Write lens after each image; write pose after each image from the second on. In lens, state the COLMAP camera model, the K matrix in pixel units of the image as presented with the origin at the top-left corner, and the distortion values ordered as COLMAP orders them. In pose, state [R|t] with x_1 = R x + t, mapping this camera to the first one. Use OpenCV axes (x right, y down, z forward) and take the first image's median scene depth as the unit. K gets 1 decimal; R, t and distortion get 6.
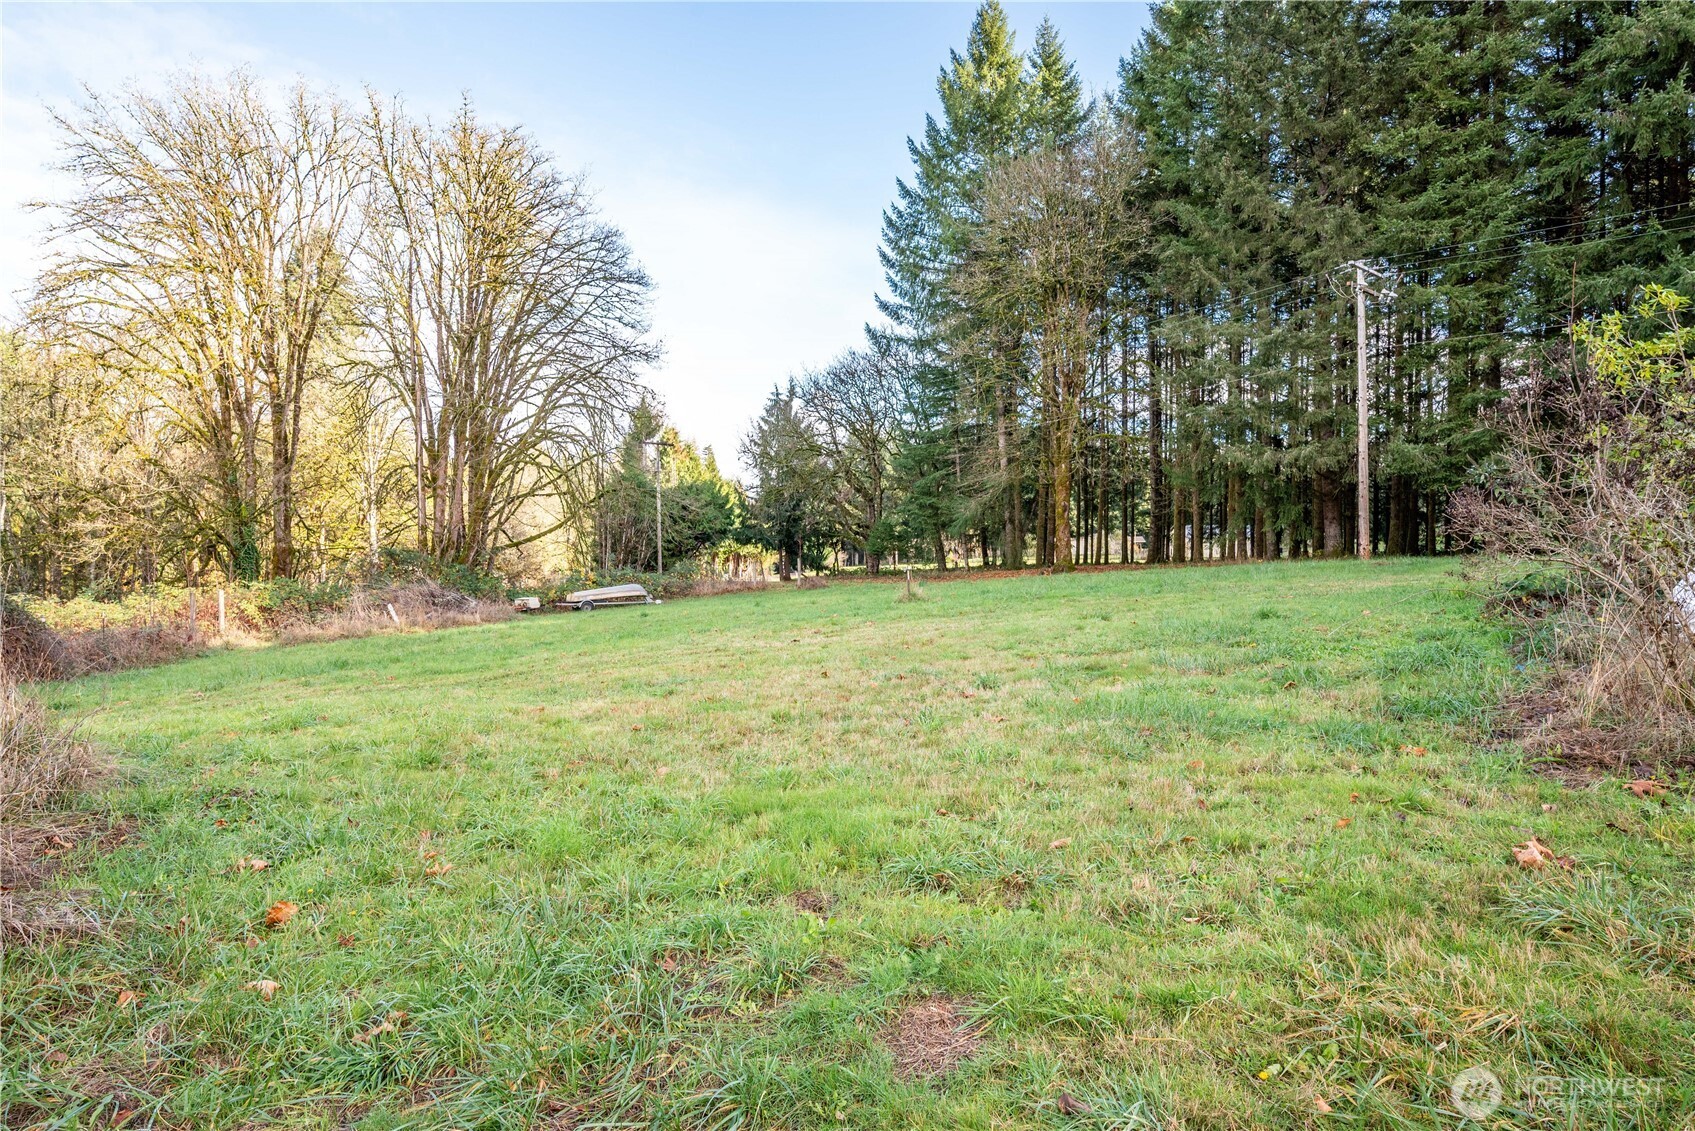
lens RADIAL K [[881.9, 0, 845.2], [0, 881.9, 570.0], [0, 0, 1]] dist [0.005252, 0.000747]
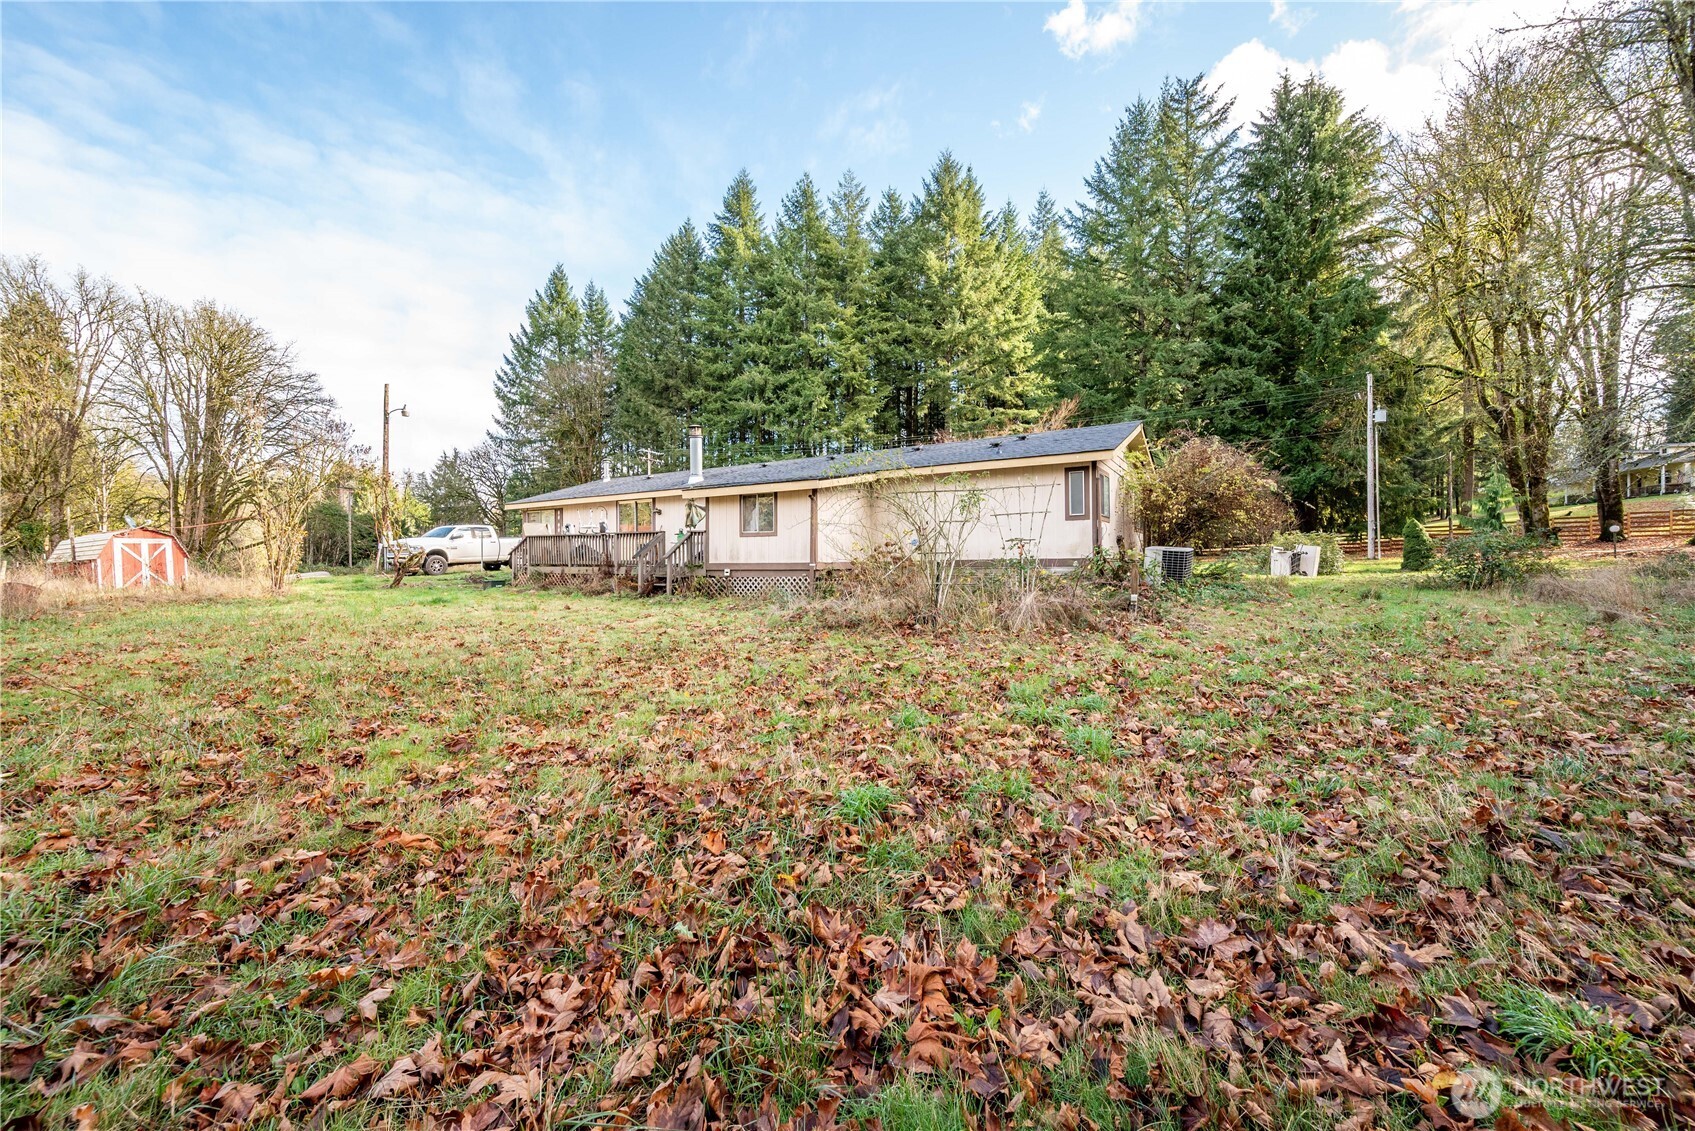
lens RADIAL K [[674.5, 0, 852.3], [0, 674.5, 563.8], [0, 0, 1]] dist [-0.001680, -0.000114]
pose [[0.924253, 0.006904, 0.381719, 0.197371], [-0.002554, 0.999926, -0.011900, 0.009588], [-0.381773, 0.010024, 0.924202, -0.576813]]
